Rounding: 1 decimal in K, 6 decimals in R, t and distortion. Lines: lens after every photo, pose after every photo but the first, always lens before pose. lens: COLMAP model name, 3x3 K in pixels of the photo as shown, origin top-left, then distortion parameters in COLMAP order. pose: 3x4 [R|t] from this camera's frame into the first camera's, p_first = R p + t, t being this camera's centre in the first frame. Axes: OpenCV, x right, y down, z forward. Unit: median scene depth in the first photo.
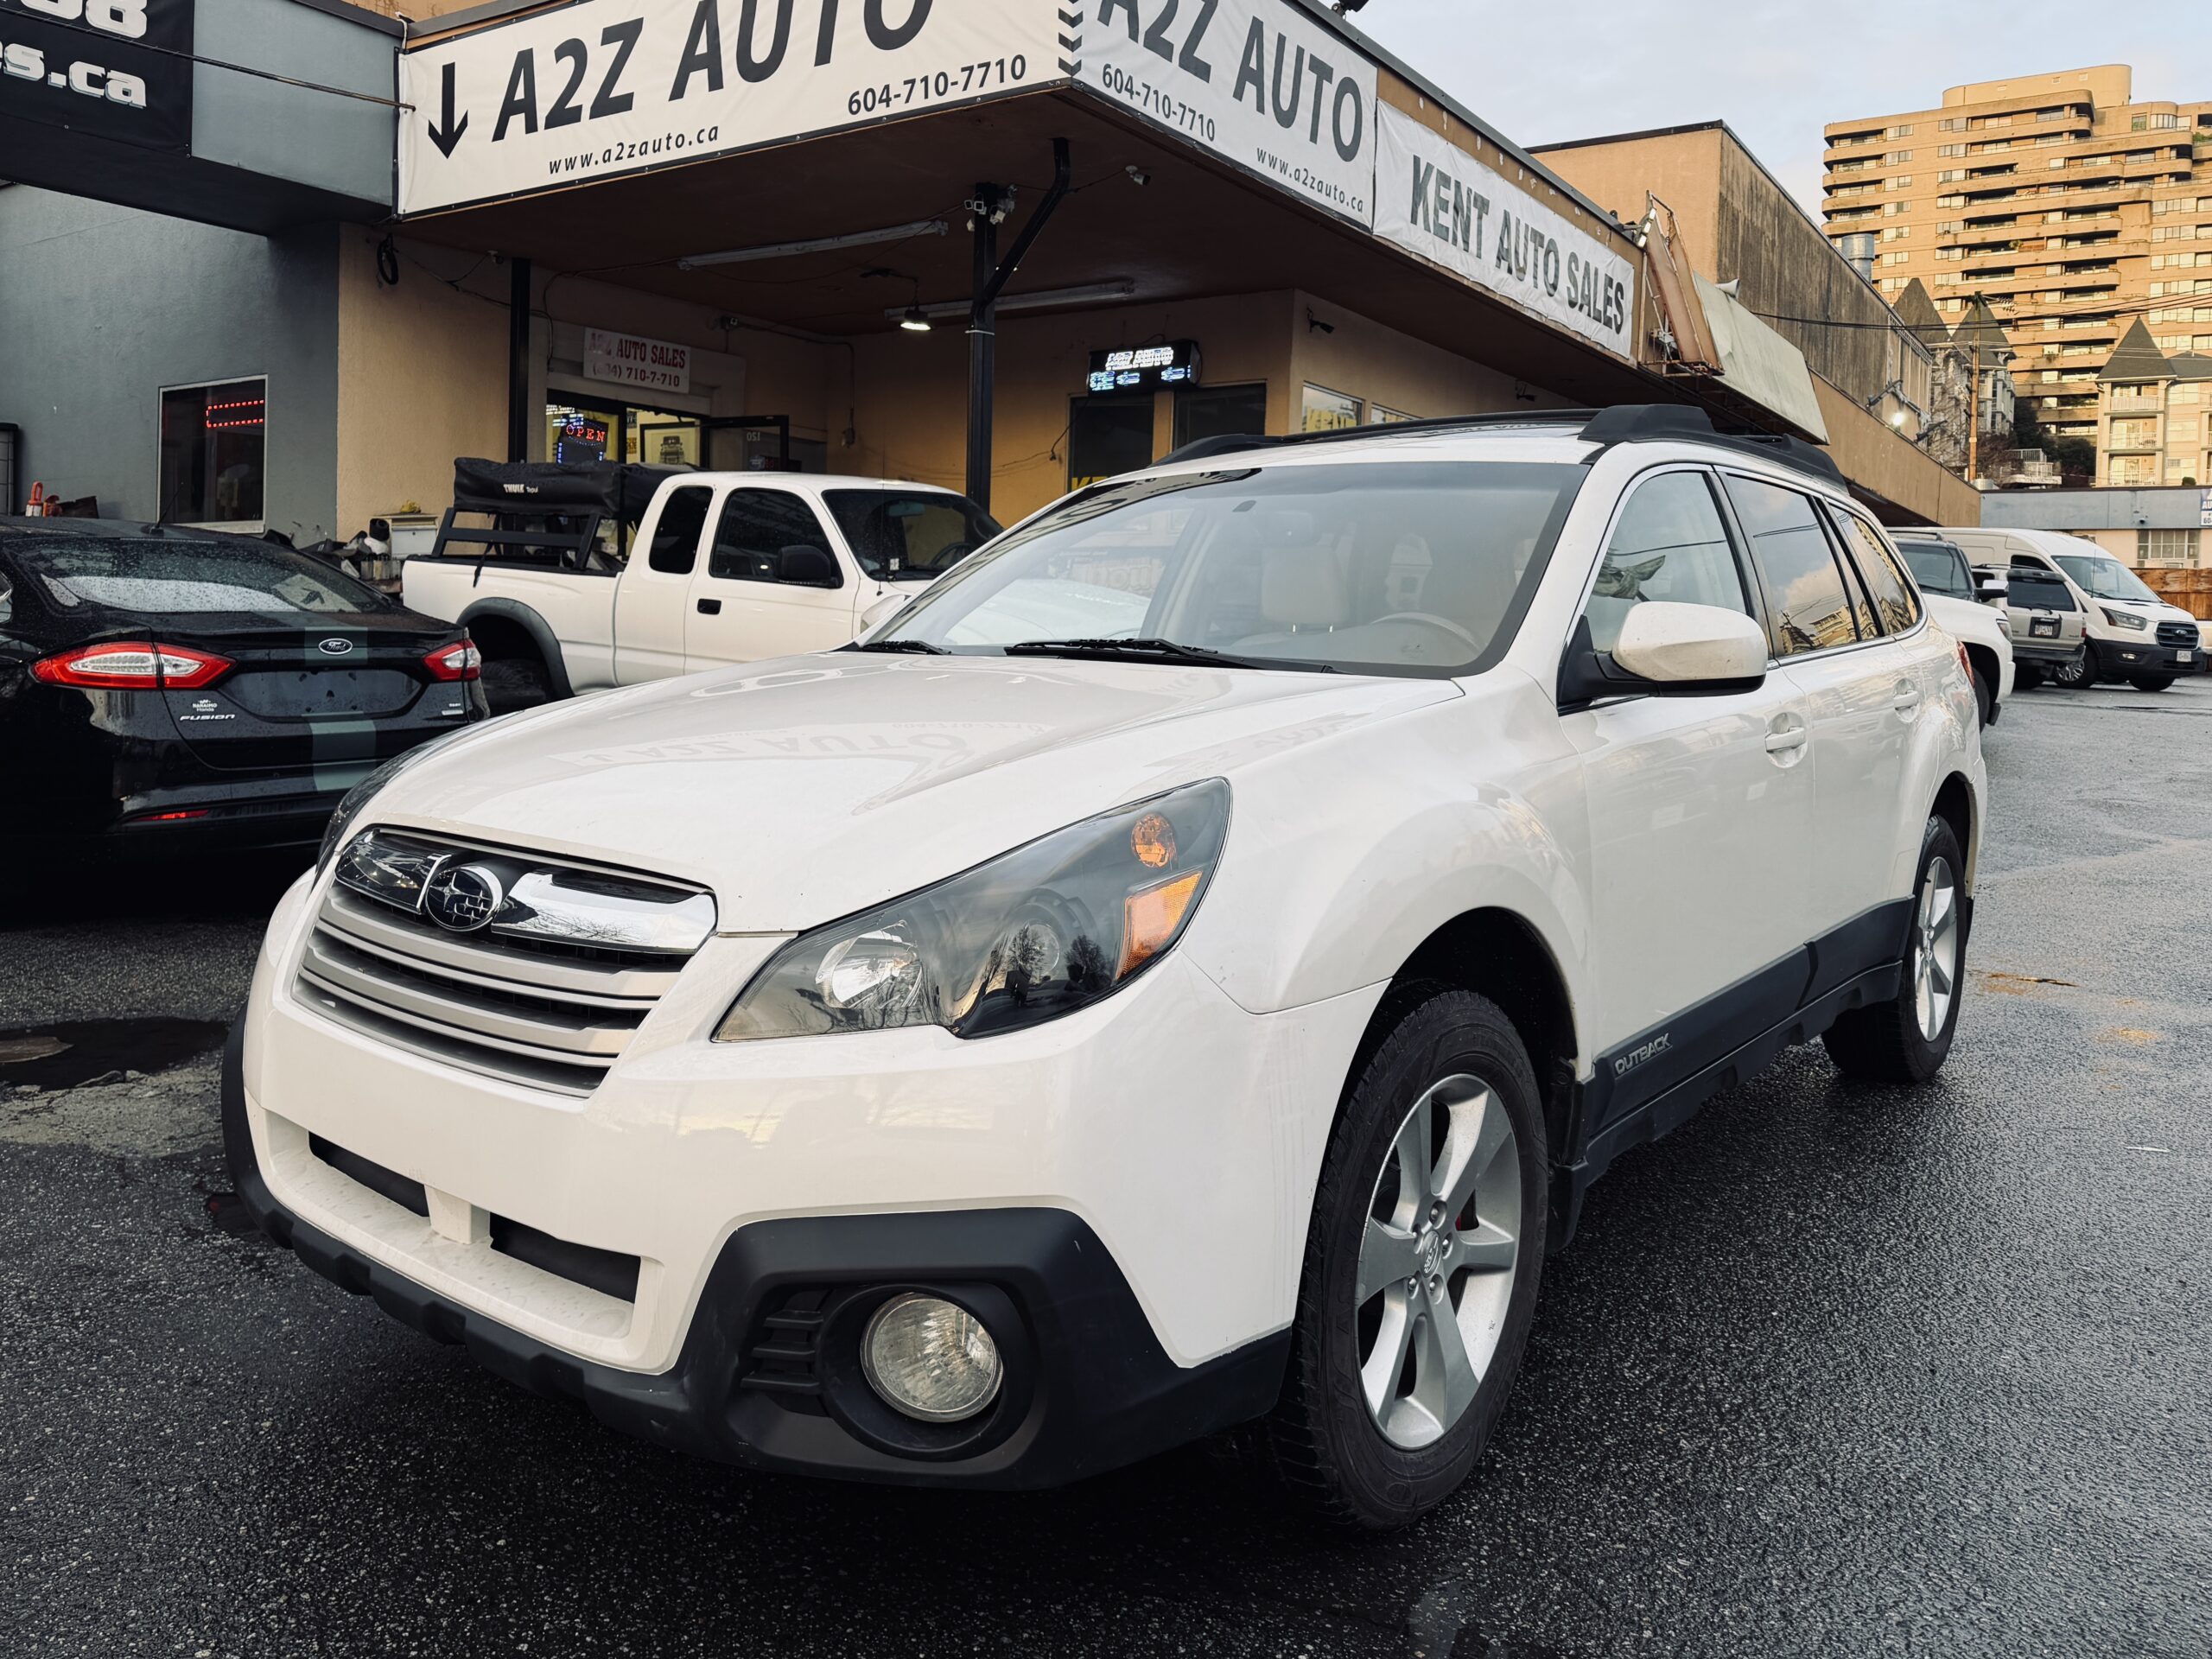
lens RADIAL K [[1654.8, 0, 1070.2], [0, 1654.8, 680.7], [0, 0, 1]] dist [0.035649, -0.050600]
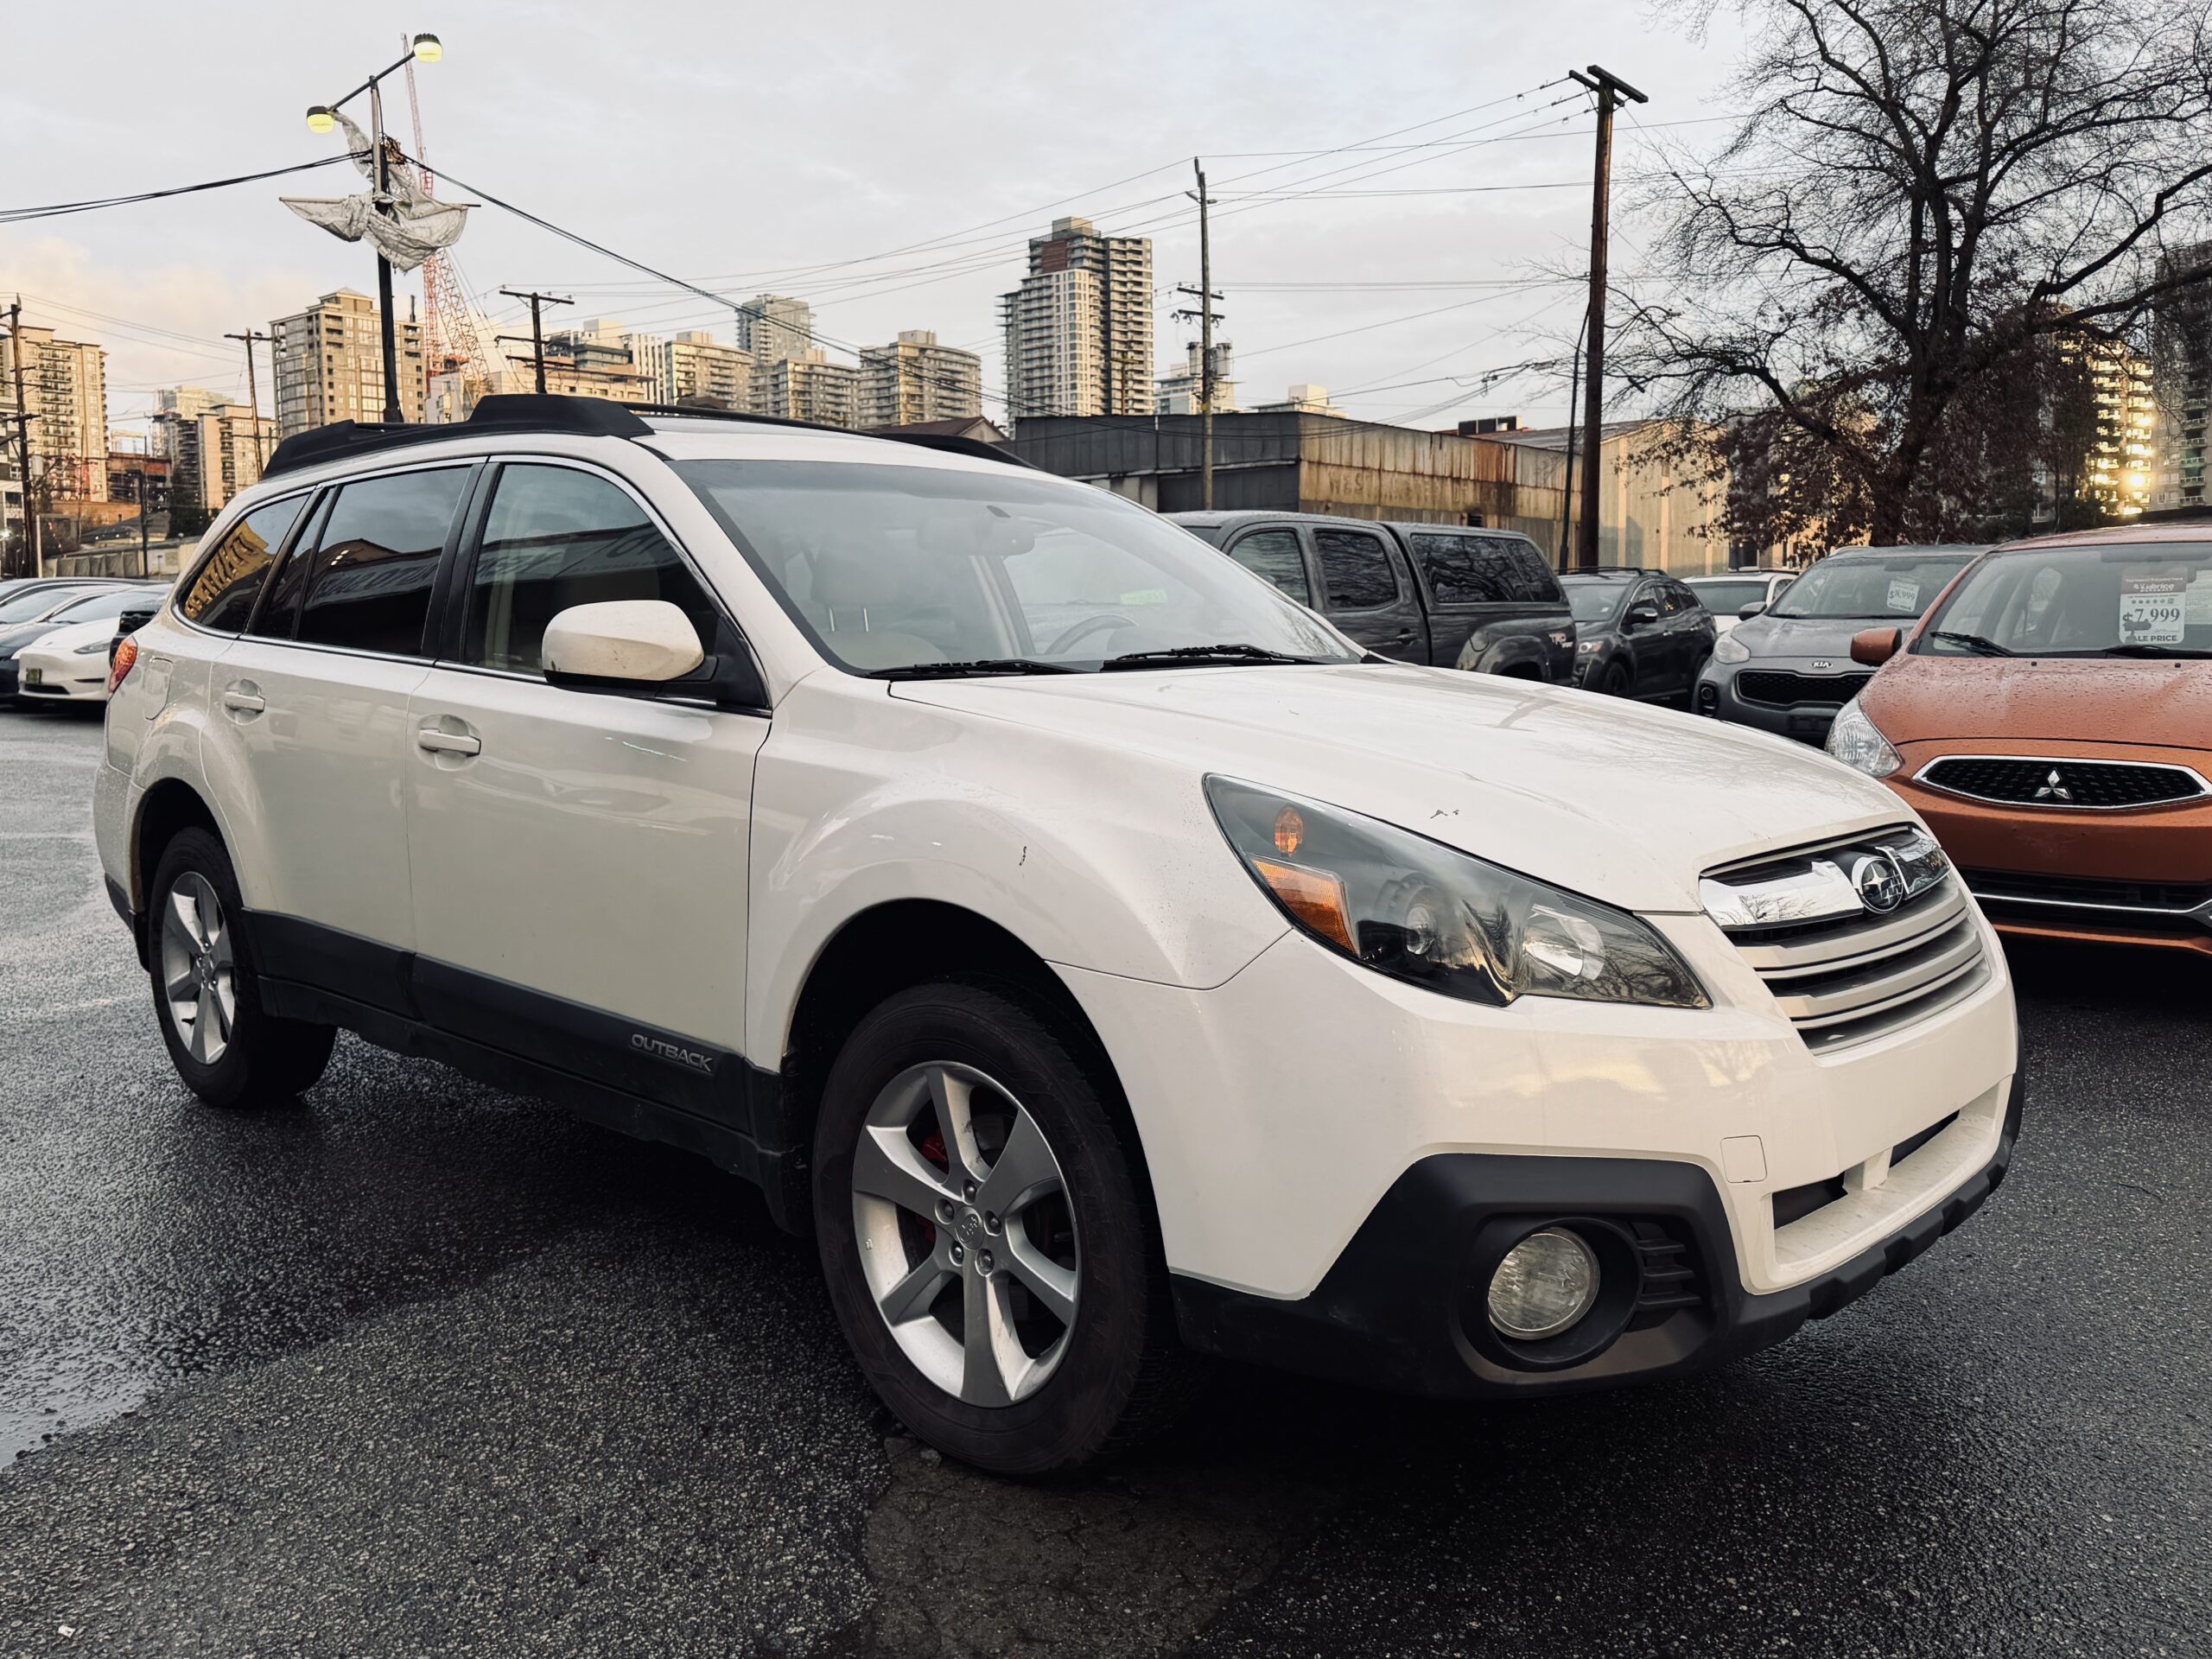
lens RADIAL K [[1720.7, 0, 1106.0], [0, 1720.7, 829.5], [0, 0, 1]] dist [0.150290, -0.305596]
pose [[0.087368, -0.137361, 0.986660, -0.370672], [0.051160, 0.989759, 0.133263, -0.020741], [-0.994862, 0.038835, 0.093501, 0.334097]]
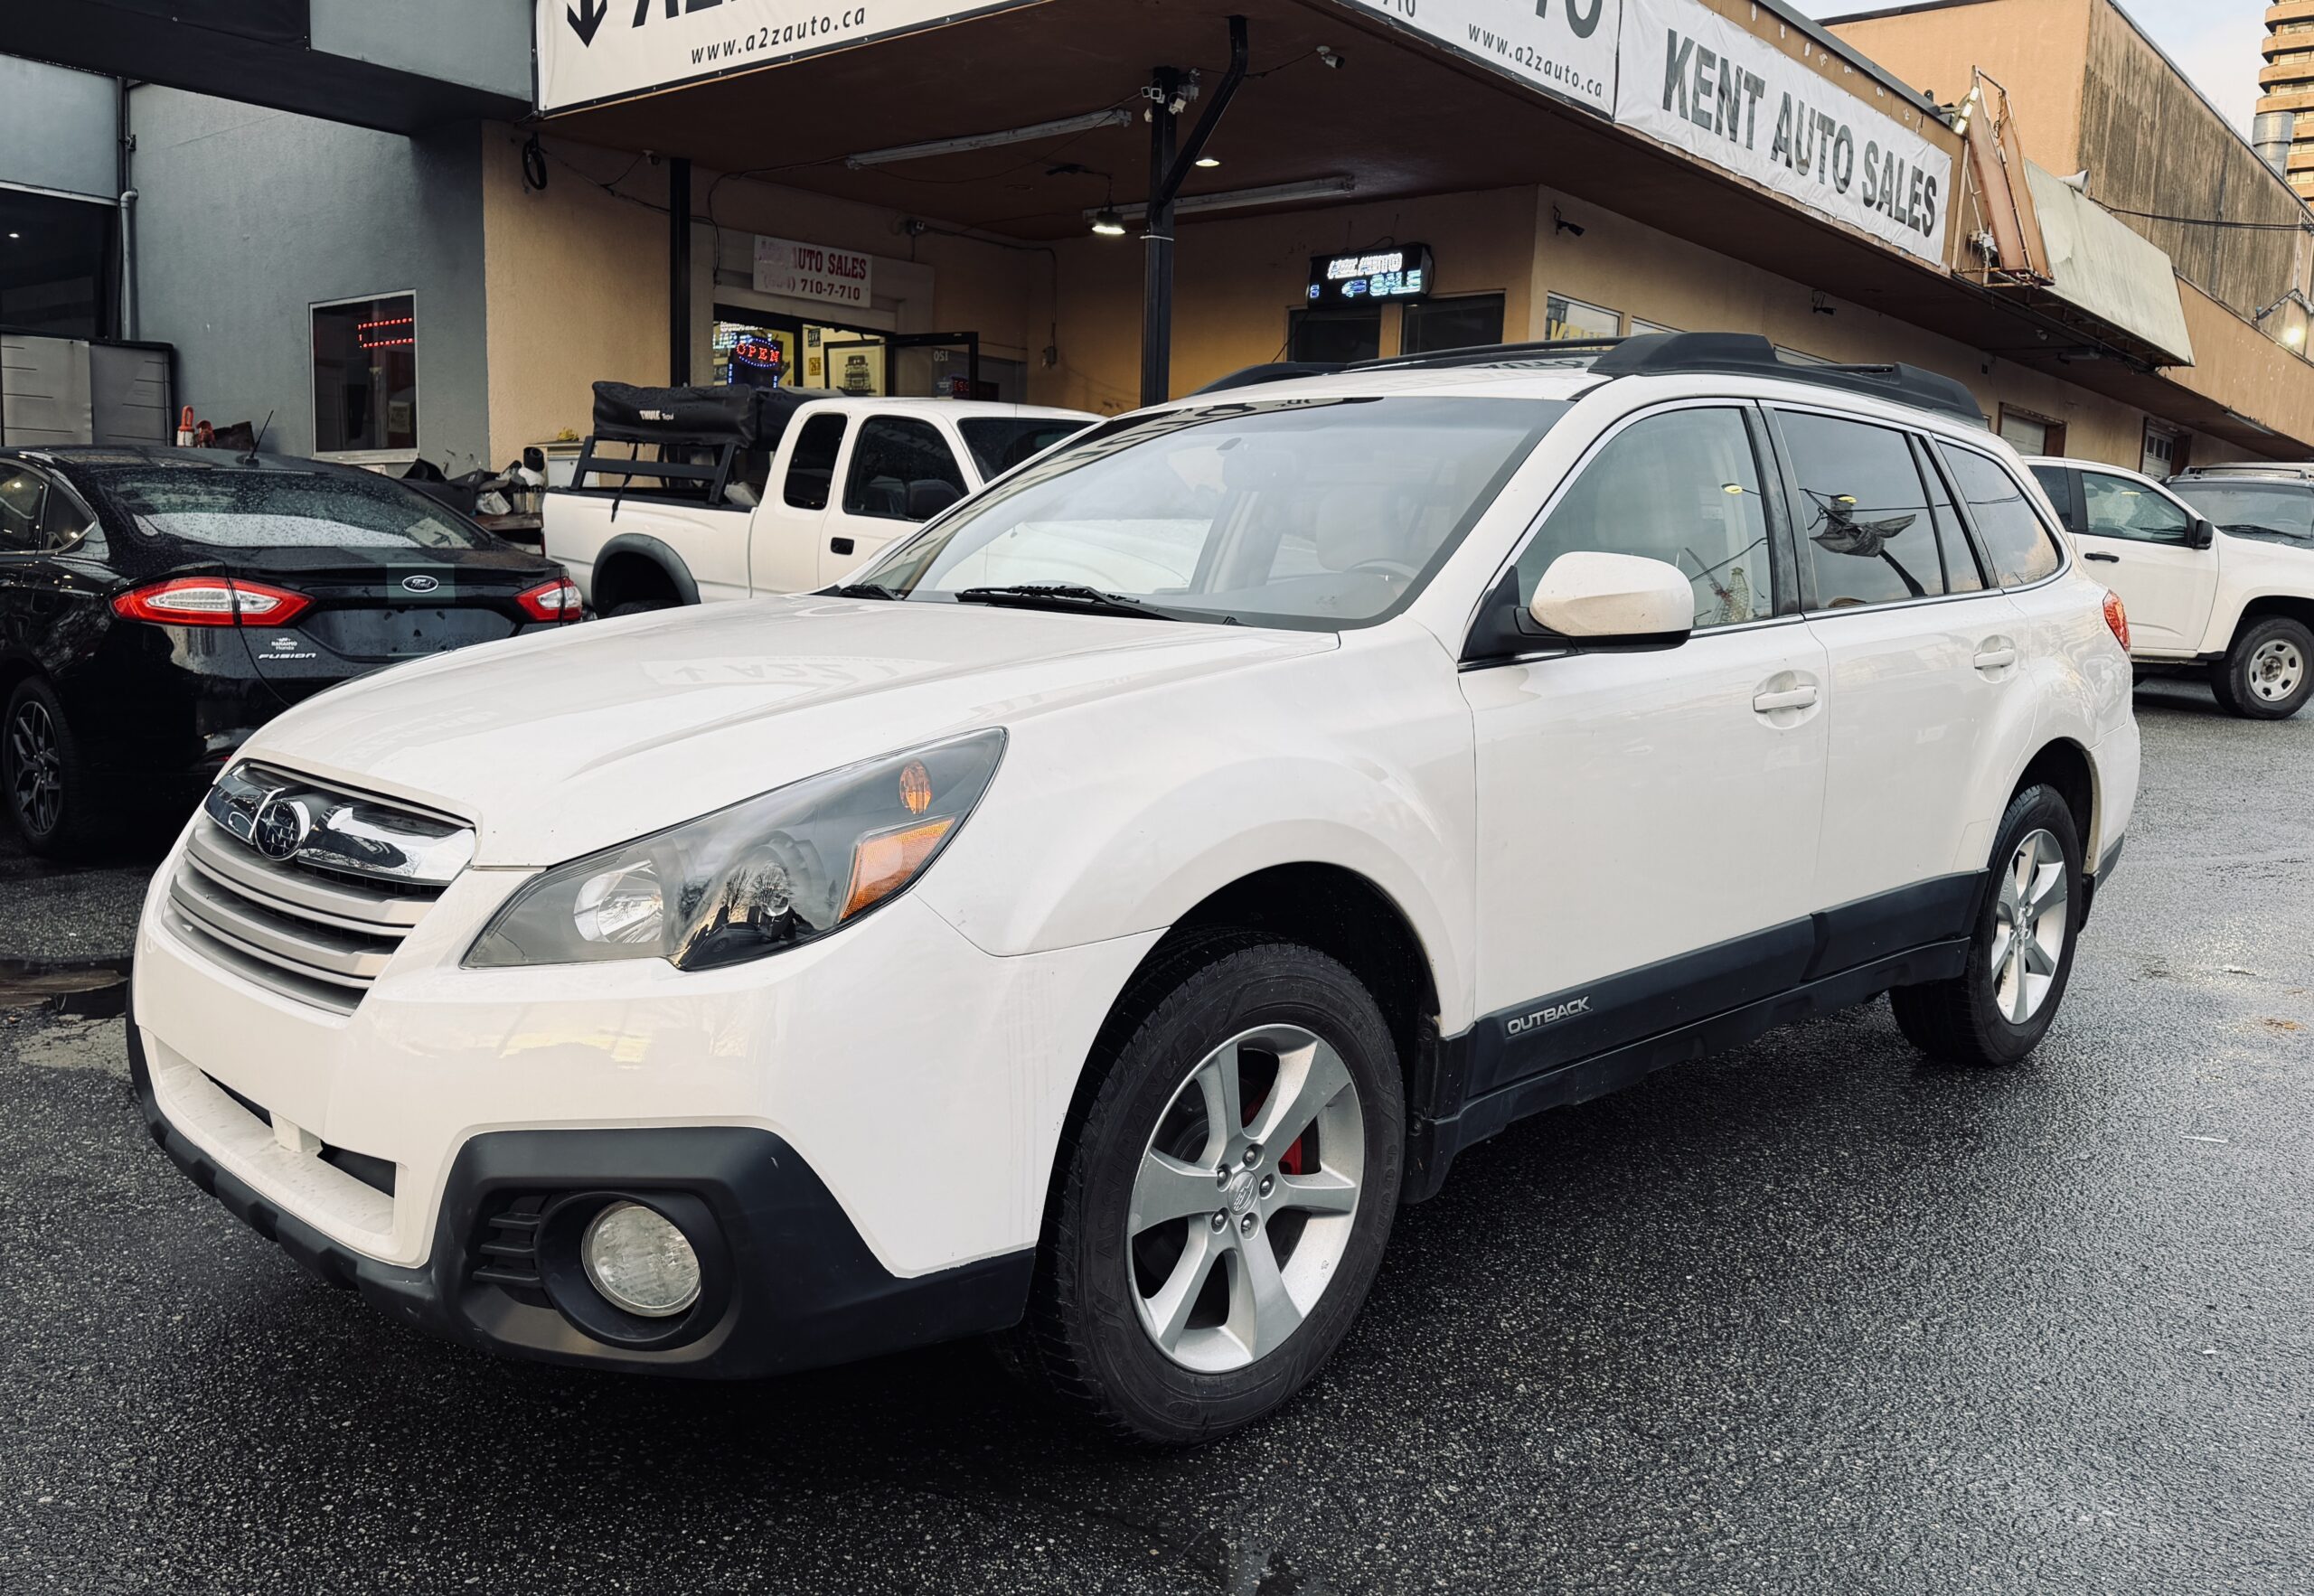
lens RADIAL K [[1823.1, 0, 1230.2], [0, 1823.1, 834.6], [0, 0, 1]] dist [-0.003710, 0.005091]
pose [[0.997362, 0.018846, -0.070093, 0.073207], [-0.010877, 0.993604, 0.112394, -0.000041], [0.071763, -0.111335, 0.991188, -0.020782]]
